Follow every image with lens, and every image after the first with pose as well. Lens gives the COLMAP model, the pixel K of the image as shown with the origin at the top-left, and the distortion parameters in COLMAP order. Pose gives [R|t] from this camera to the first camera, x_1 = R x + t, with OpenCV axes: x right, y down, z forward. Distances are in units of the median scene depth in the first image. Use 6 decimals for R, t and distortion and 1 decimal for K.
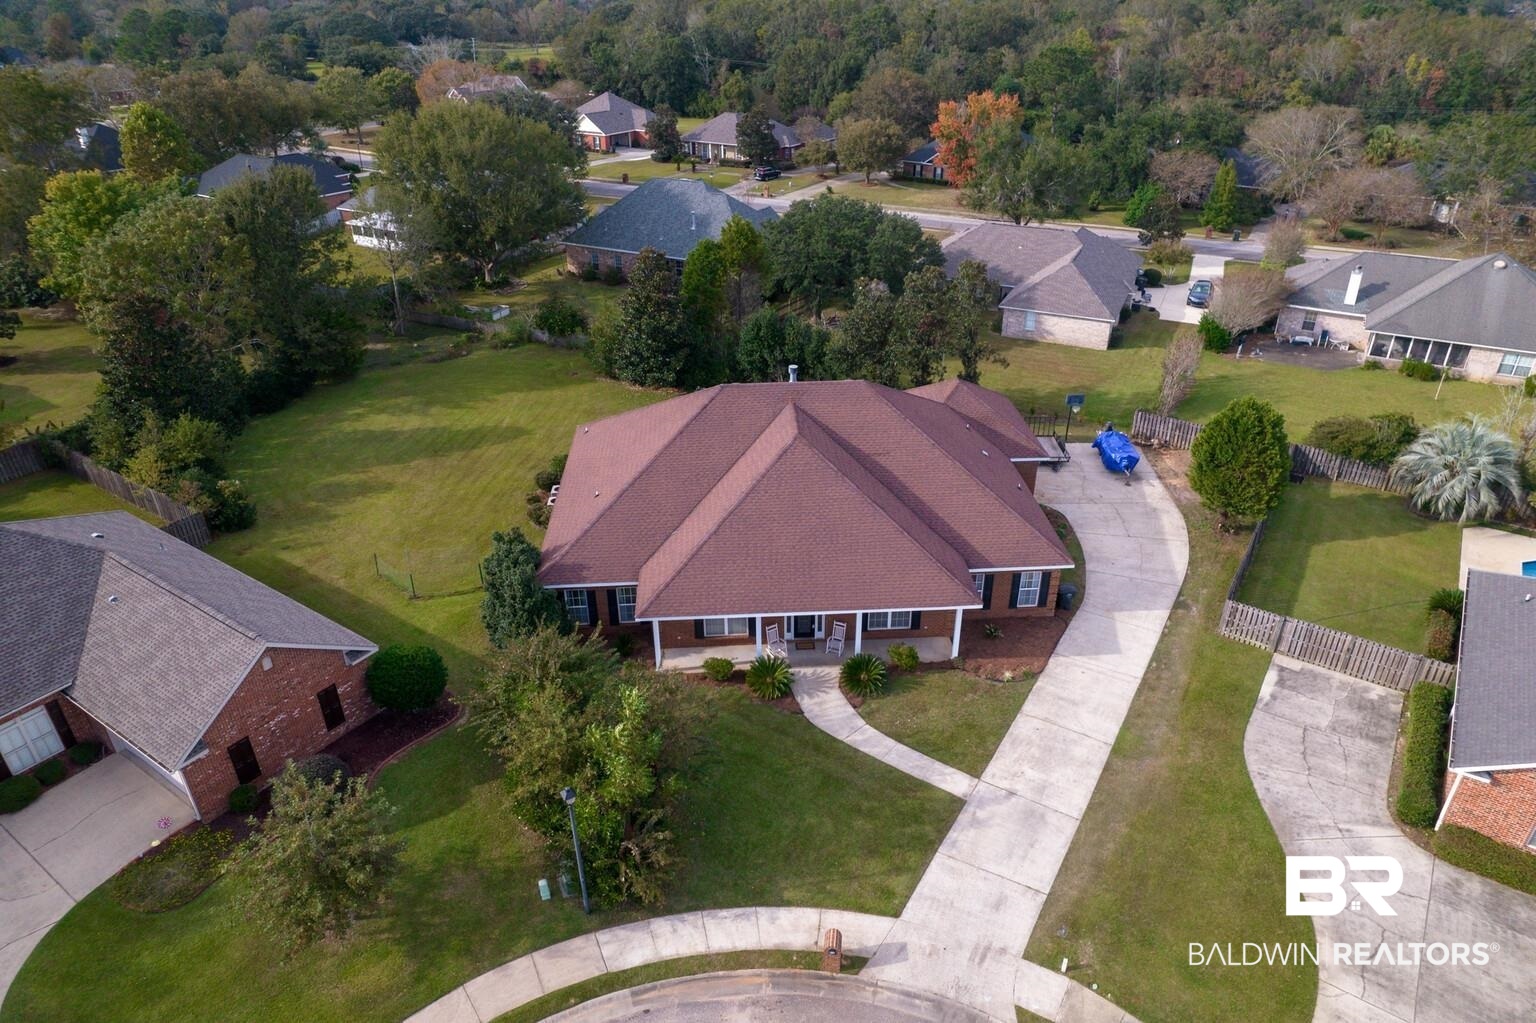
lens RADIAL K [[977.8, 0, 768.0], [0, 977.8, 511.5], [0, 0, 1]] dist [-0.073680, 0.067122]
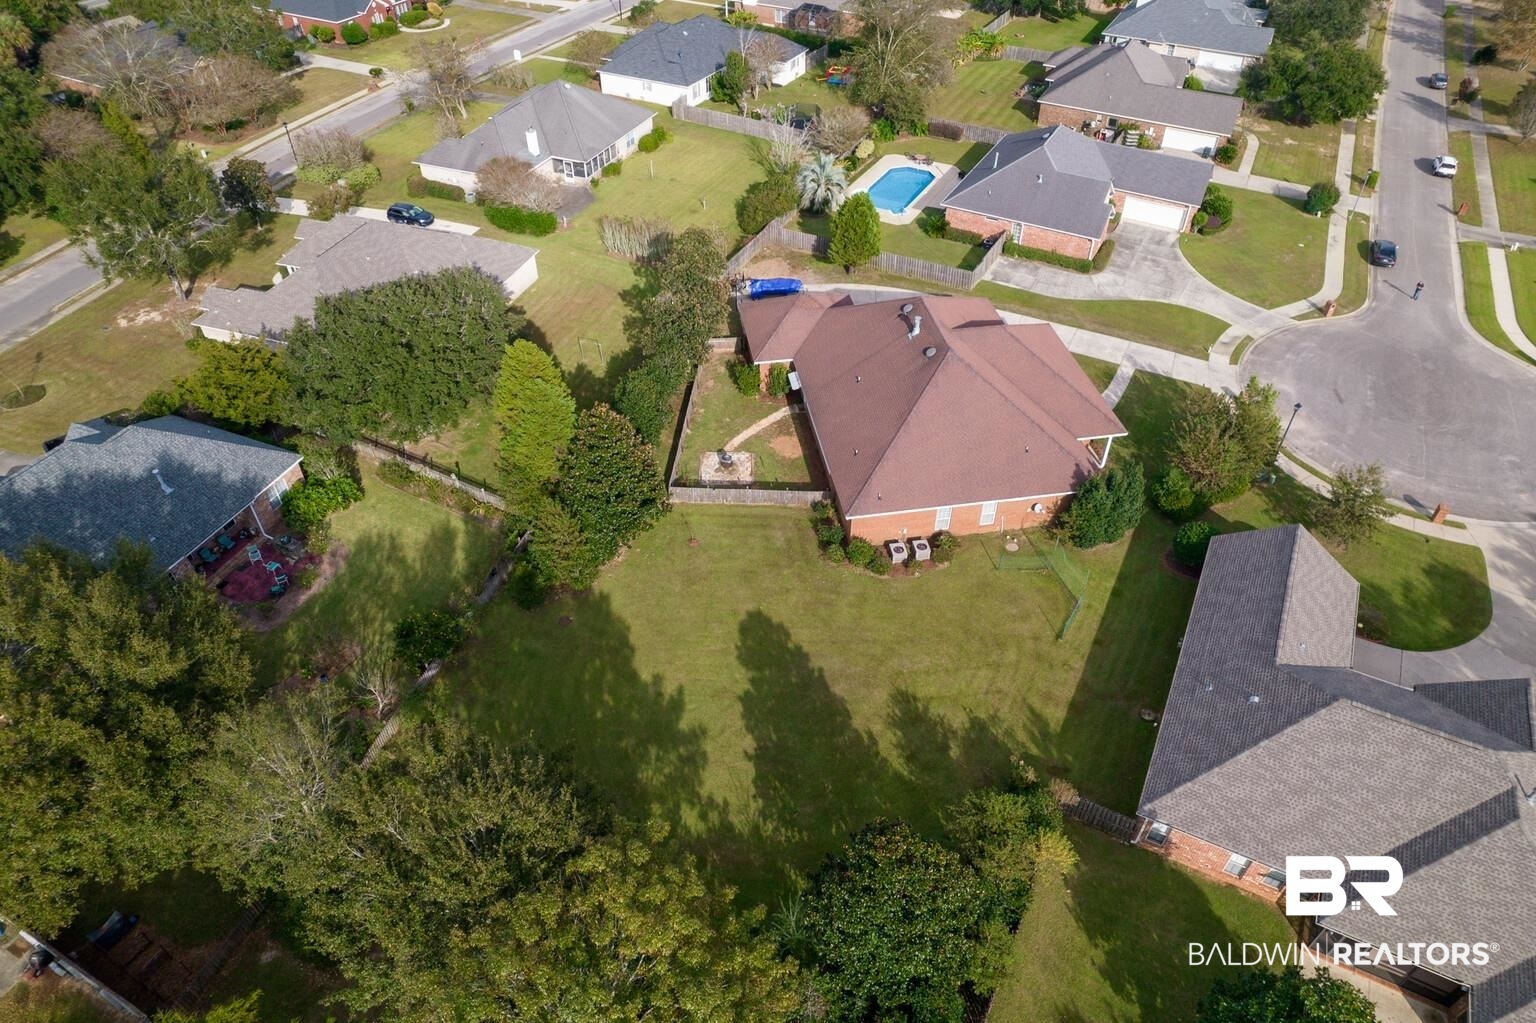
lens RADIAL K [[977.8, 0, 768.0], [0, 977.8, 511.5], [0, 0, 1]] dist [-0.073680, 0.067122]
pose [[-0.104833, -0.671345, 0.733694, -1.160982], [0.476334, 0.613730, 0.629636, -0.965510], [-0.872993, 0.415489, 0.255445, 0.979732]]
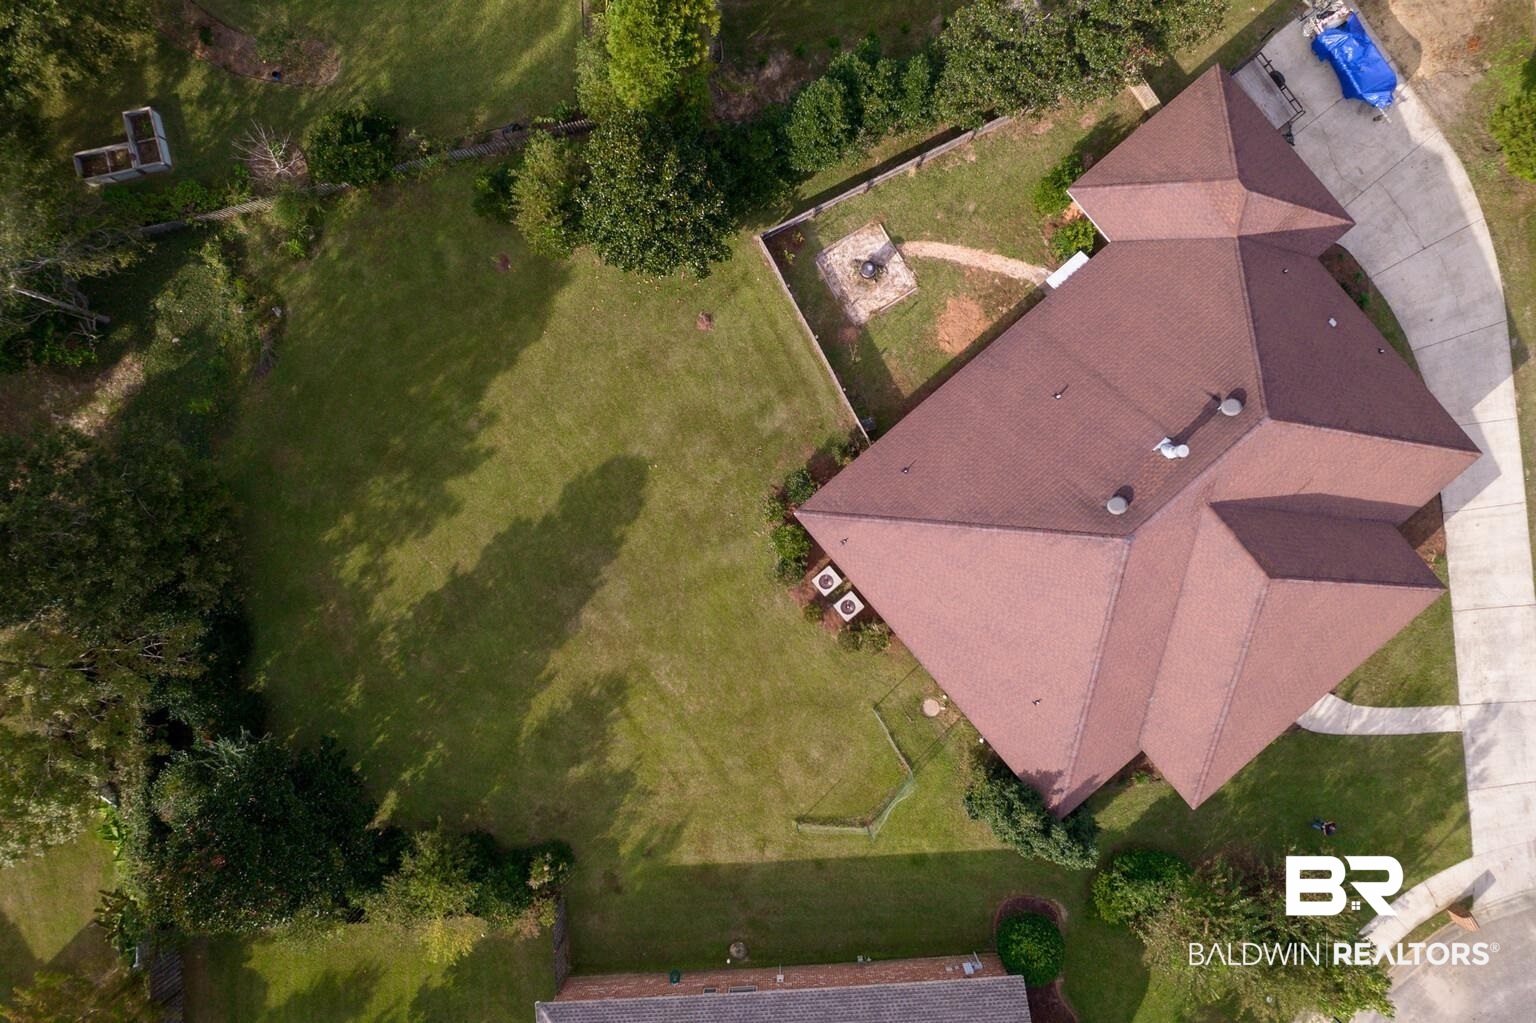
lens RADIAL K [[977.8, 0, 768.0], [0, 977.8, 511.5], [0, 0, 1]] dist [-0.073680, 0.067122]
pose [[0.795816, -0.605462, -0.009640, -0.249229], [0.299683, 0.379969, 0.875108, -0.889584], [-0.526181, -0.699314, 0.483832, 0.805825]]
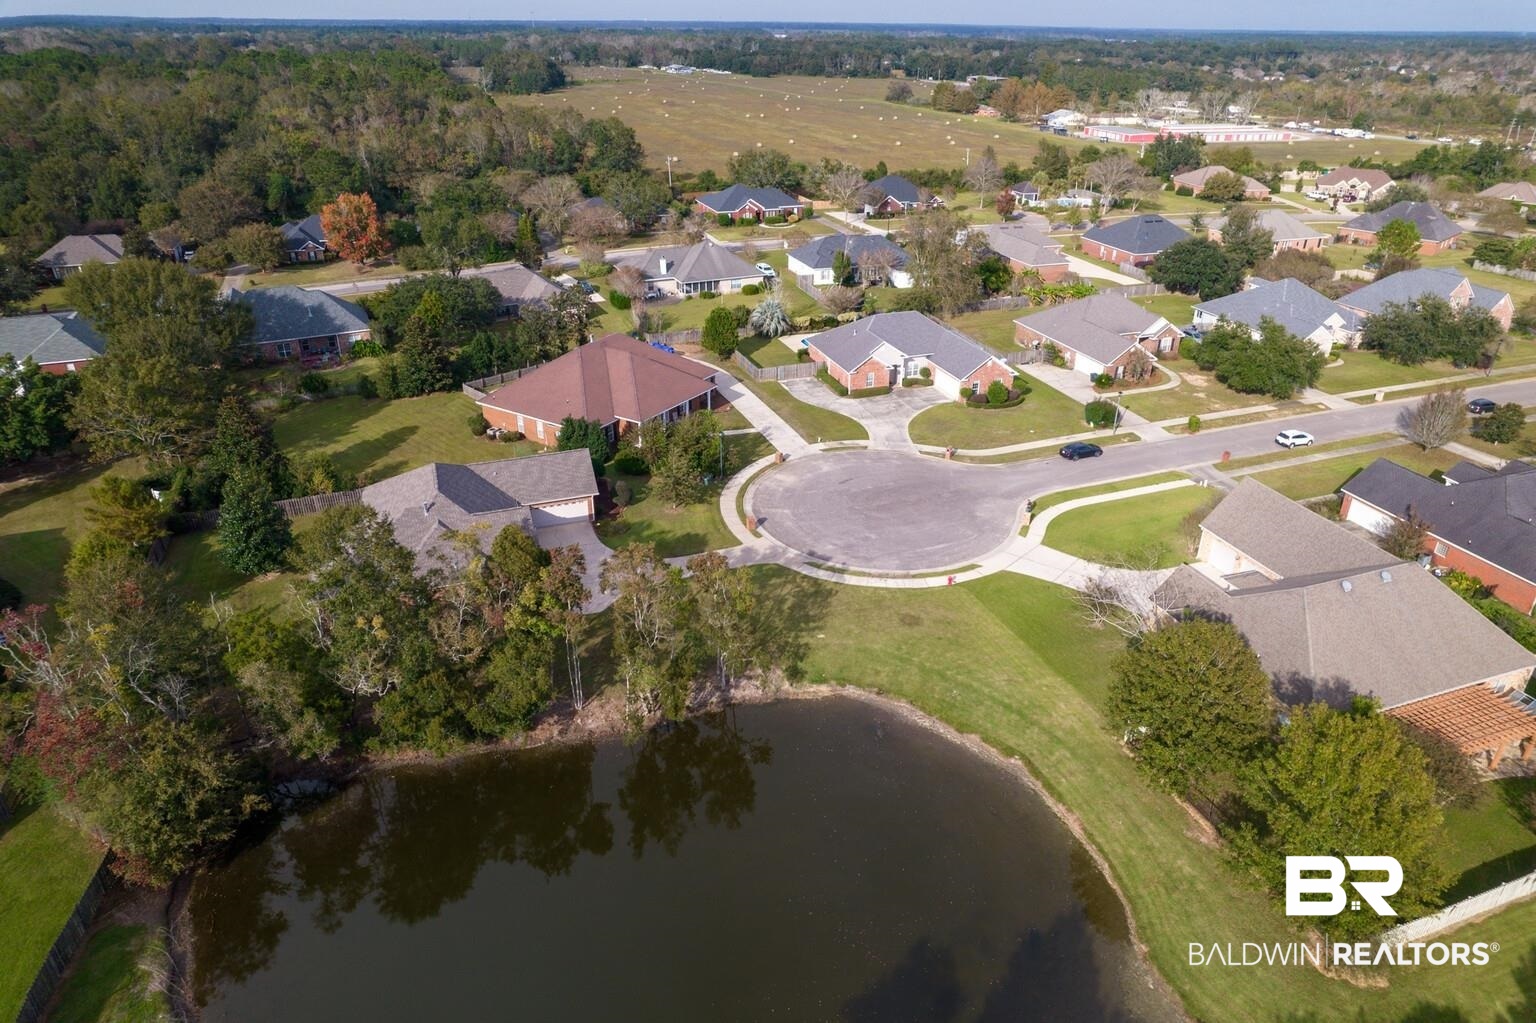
lens RADIAL K [[977.8, 0, 768.0], [0, 977.8, 511.5], [0, 0, 1]] dist [-0.073680, 0.067122]
pose [[0.603588, -0.359012, 0.711893, -1.583319], [0.382062, 0.913931, 0.136964, 0.083685], [-0.699793, 0.189318, 0.688803, -0.847965]]
